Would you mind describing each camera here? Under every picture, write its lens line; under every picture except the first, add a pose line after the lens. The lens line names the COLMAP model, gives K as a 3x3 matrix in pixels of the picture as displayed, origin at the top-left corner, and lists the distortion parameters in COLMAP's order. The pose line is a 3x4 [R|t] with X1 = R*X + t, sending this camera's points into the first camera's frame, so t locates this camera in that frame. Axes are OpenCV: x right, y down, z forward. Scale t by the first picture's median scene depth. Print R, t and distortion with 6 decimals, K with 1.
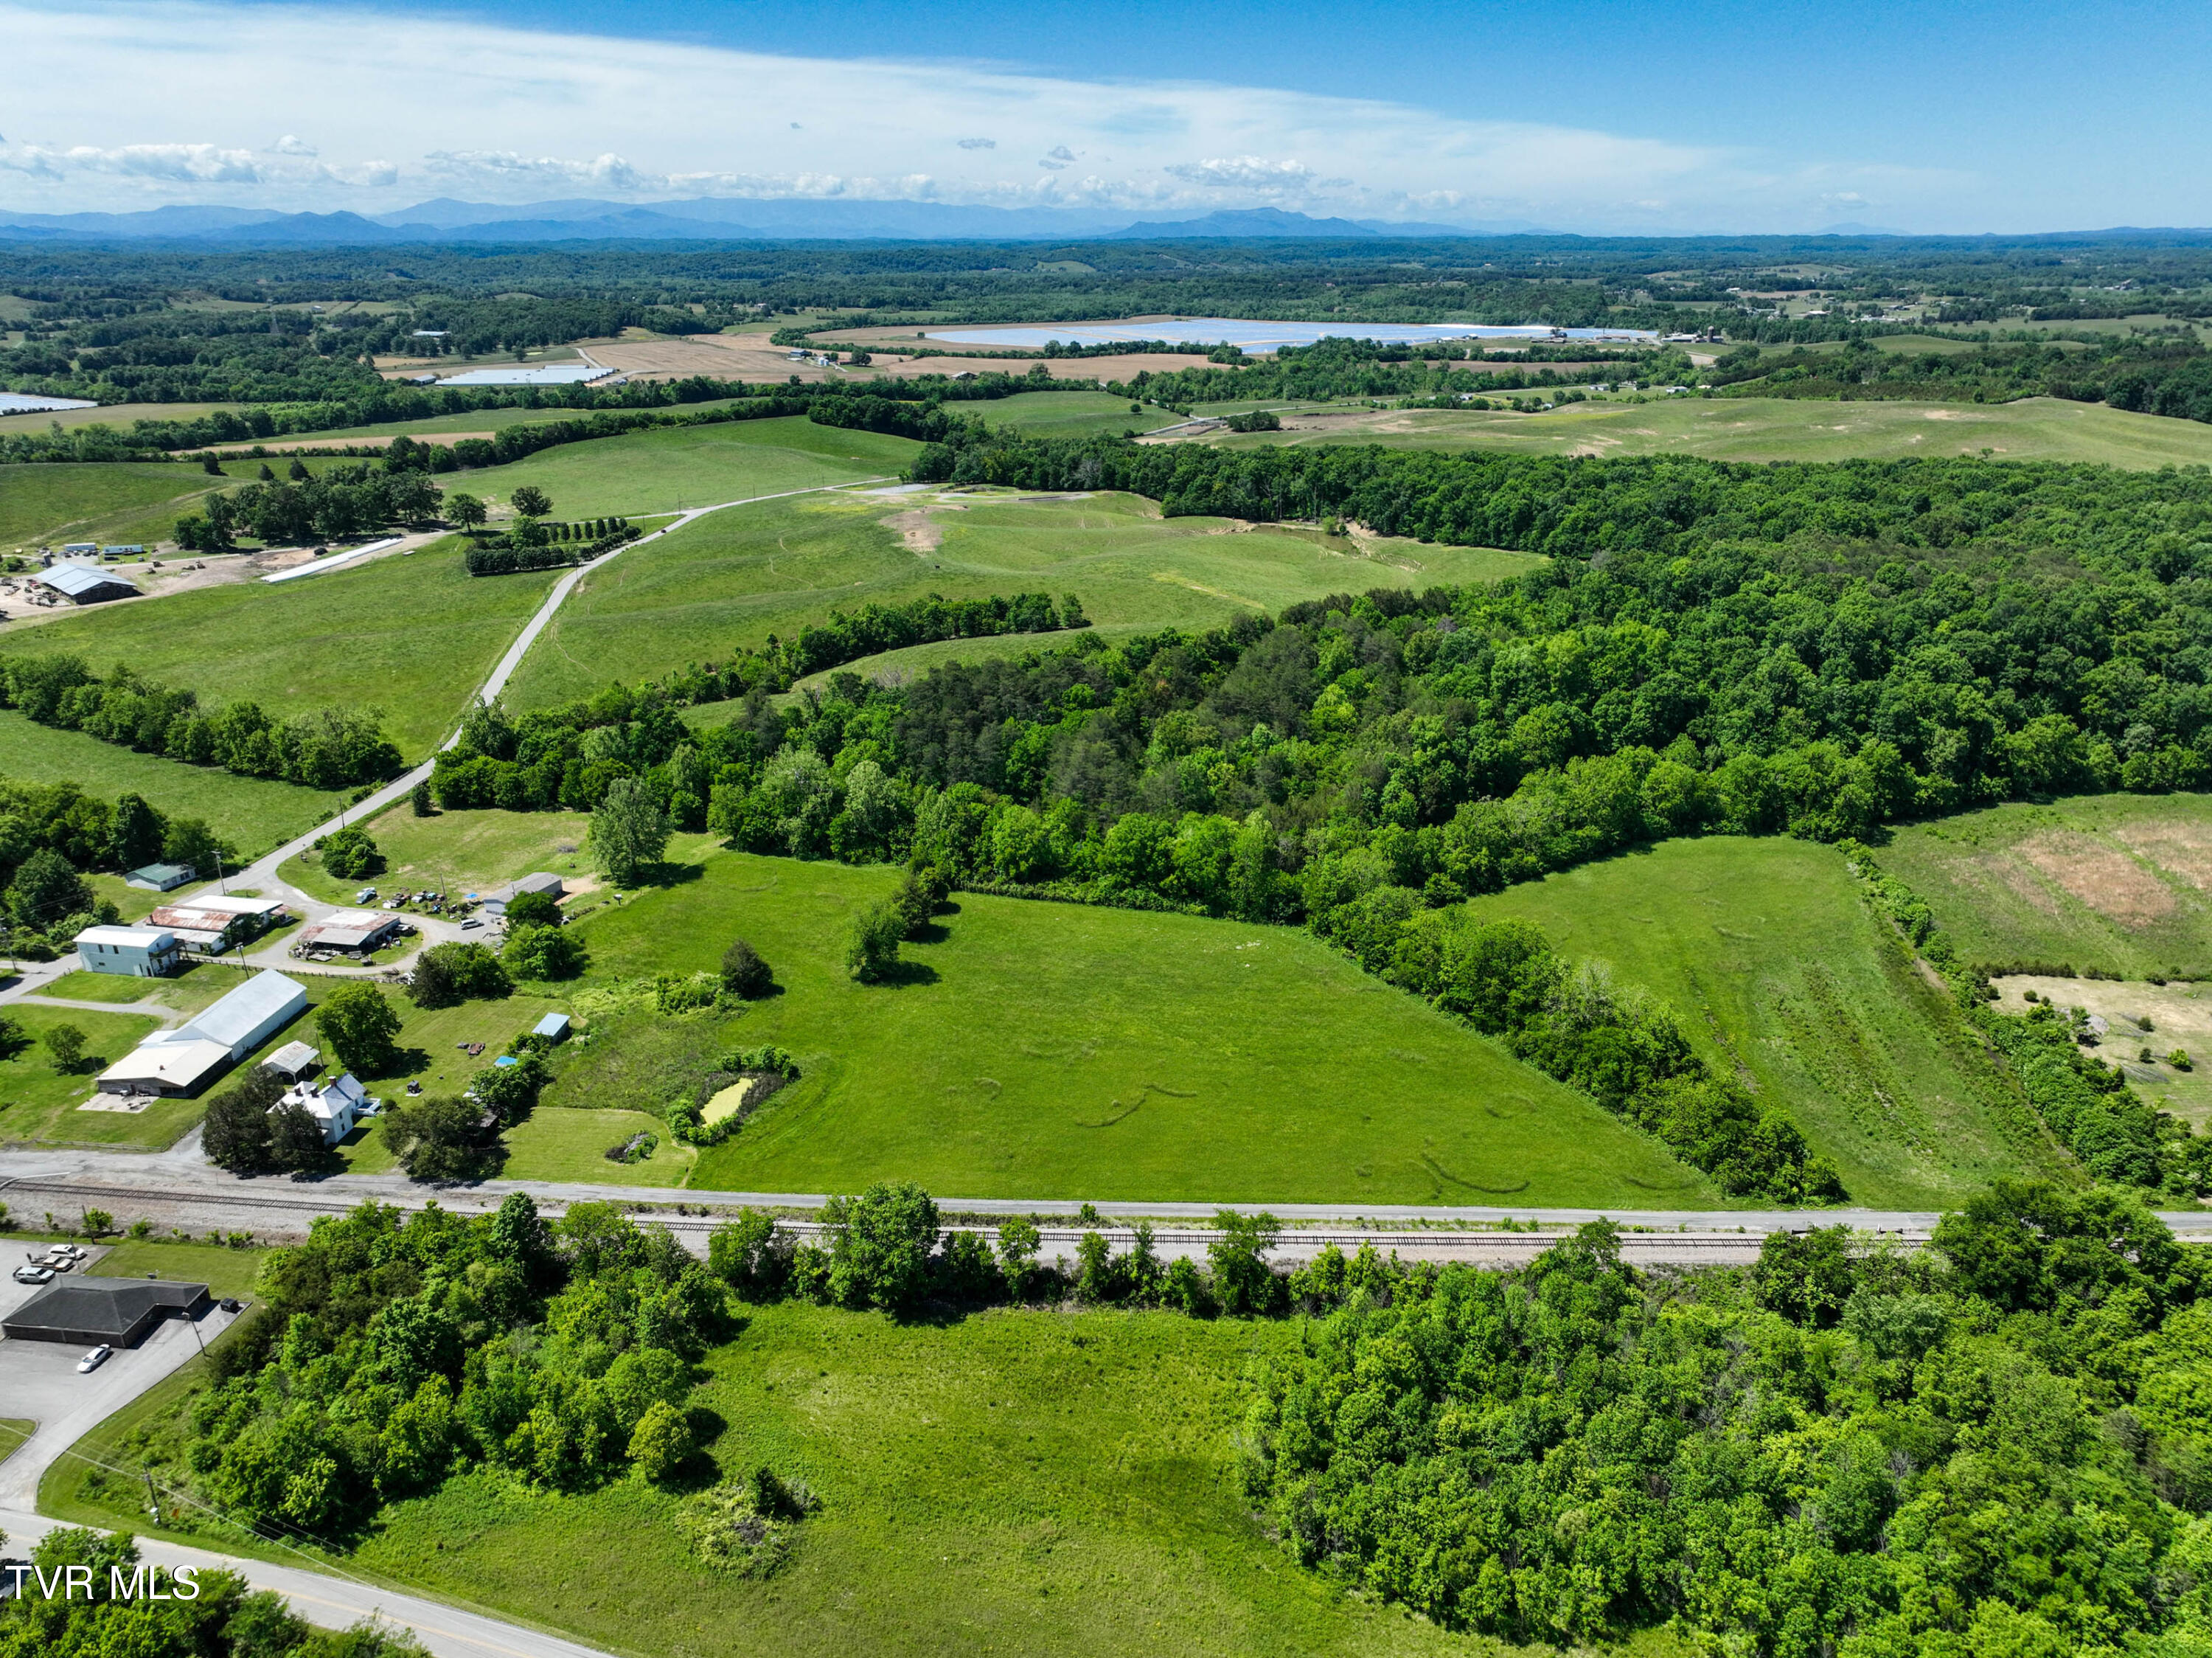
lens RADIAL K [[1546.3, 0, 1116.0], [0, 1546.3, 821.7], [0, 0, 1]] dist [-0.004894, 0.021434]
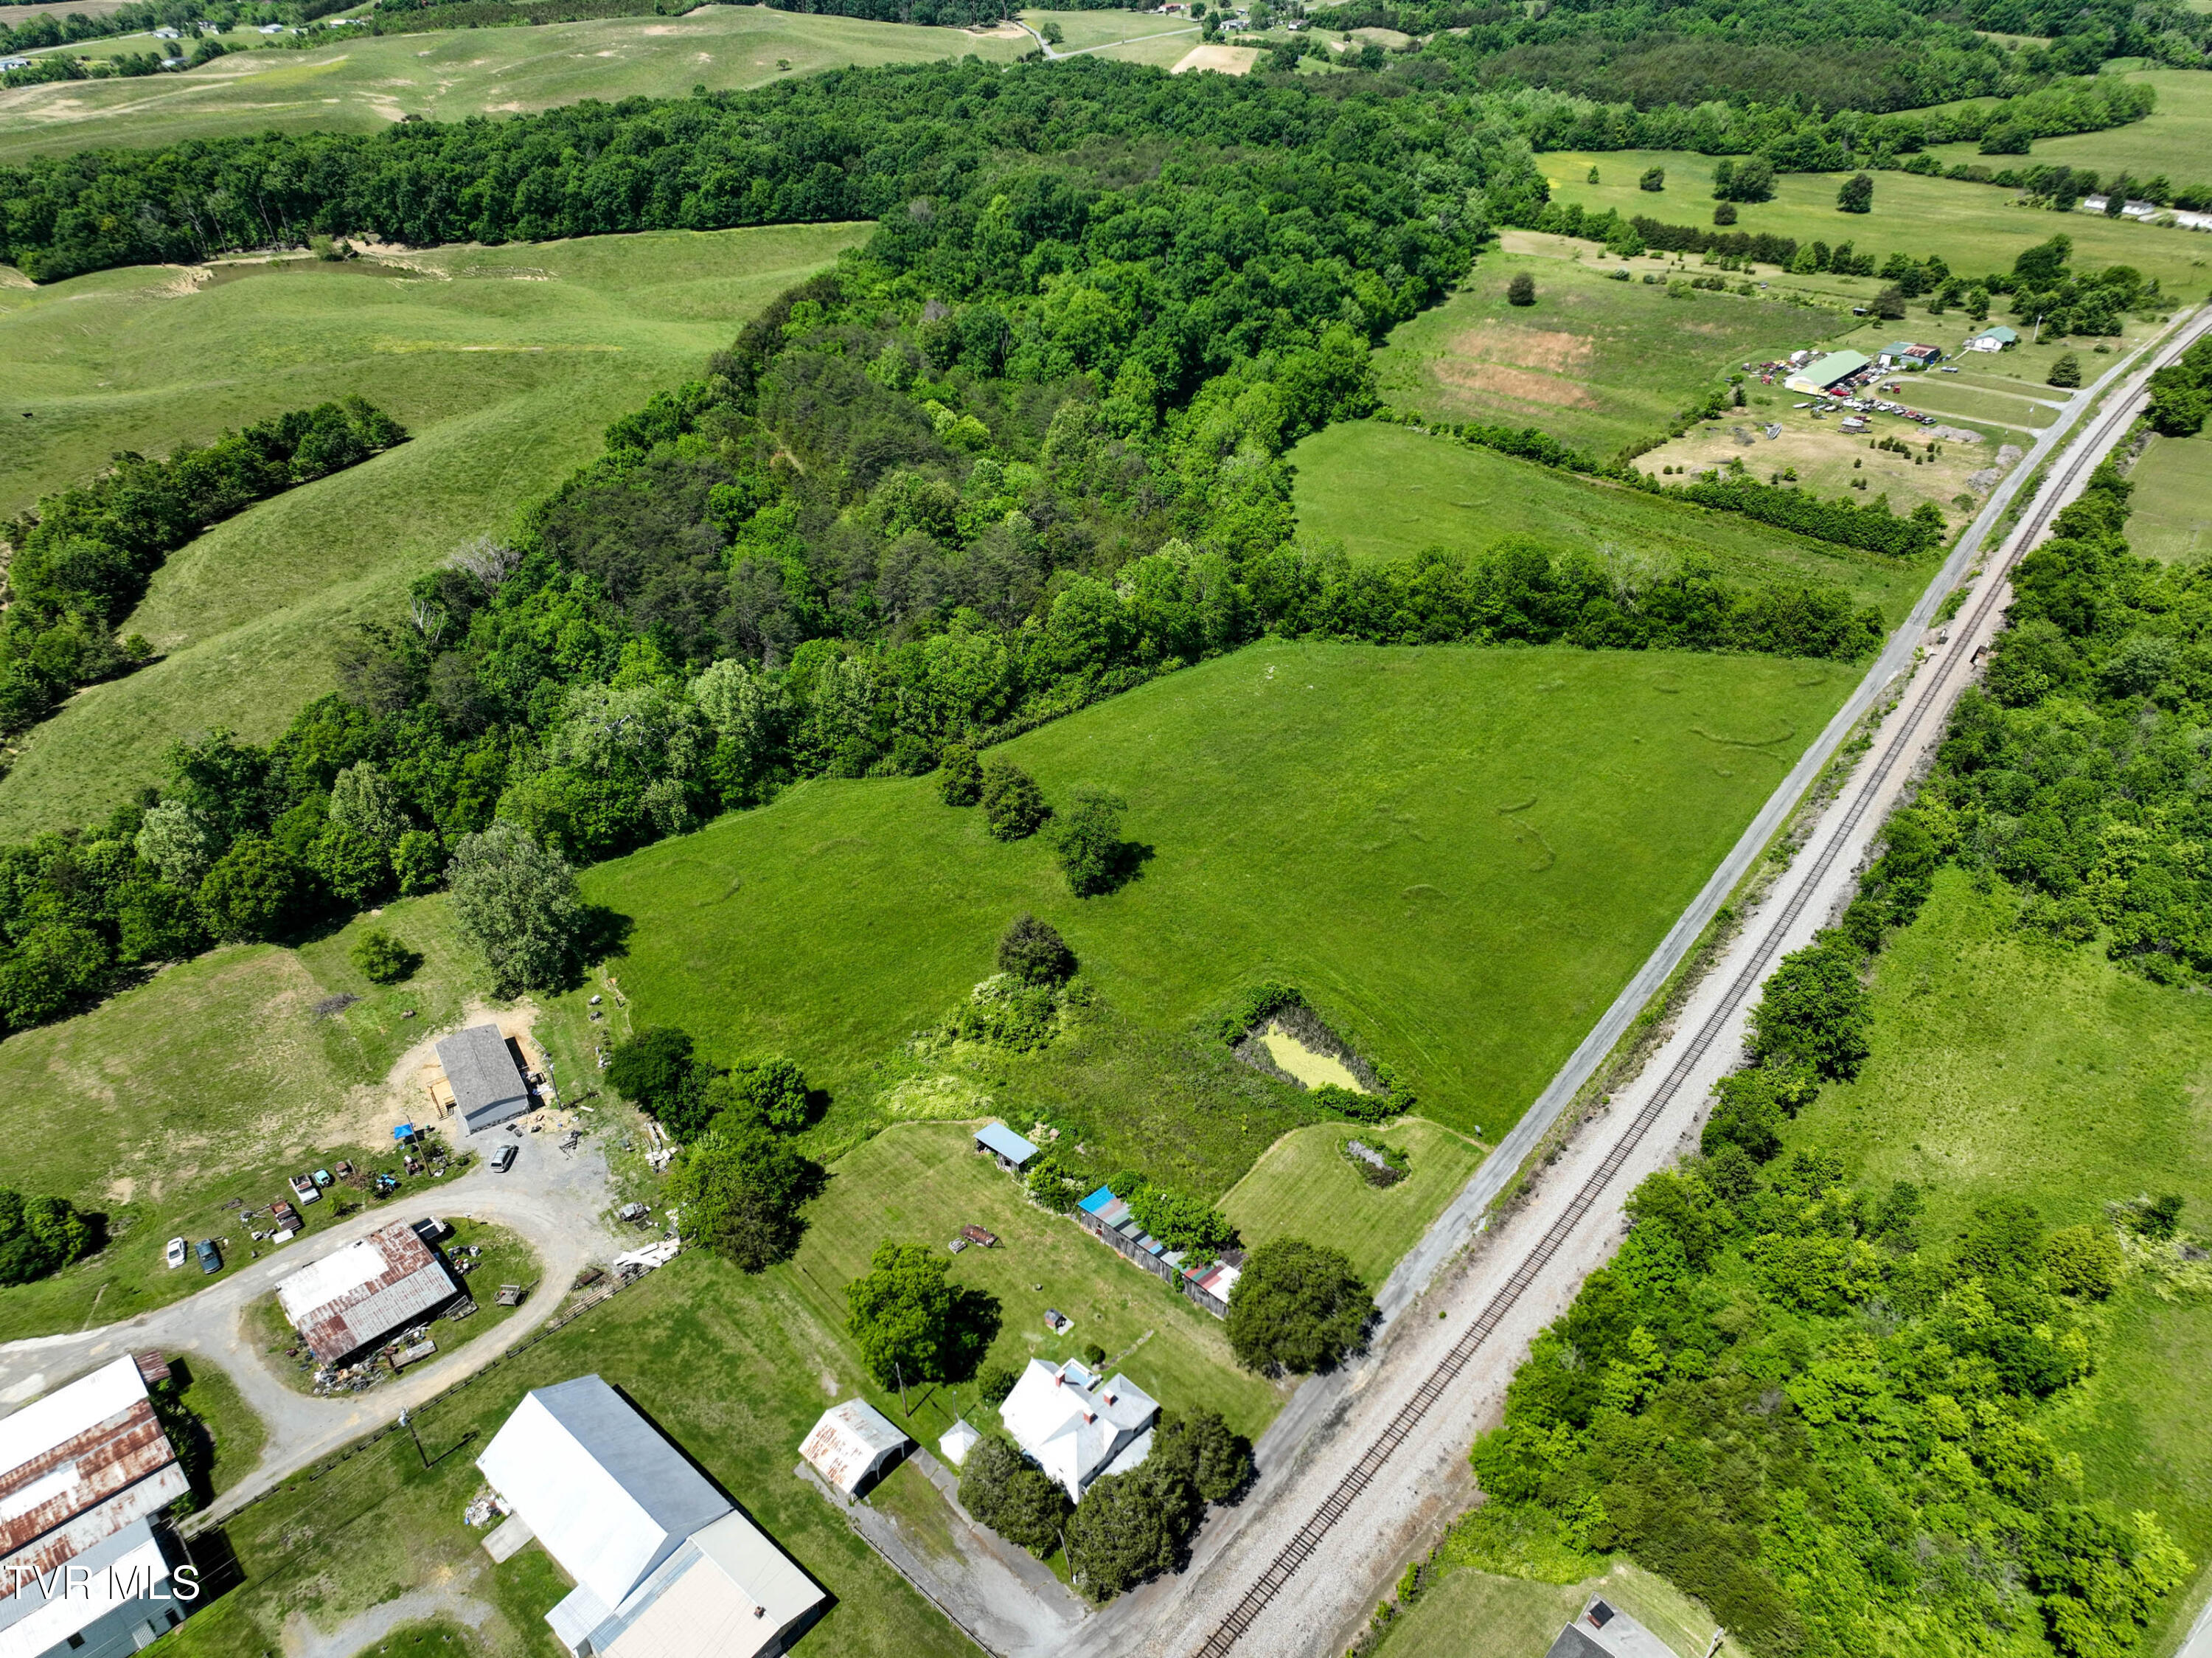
lens RADIAL K [[1545.2, 0, 1106.0], [0, 1545.2, 829.0], [0, 0, 1]] dist [-0.019567, 0.037973]
pose [[0.580048, -0.445125, 0.682208, -0.511794], [0.291404, 0.895461, 0.336502, -0.139732], [-0.760676, 0.003611, 0.649121, 0.375280]]
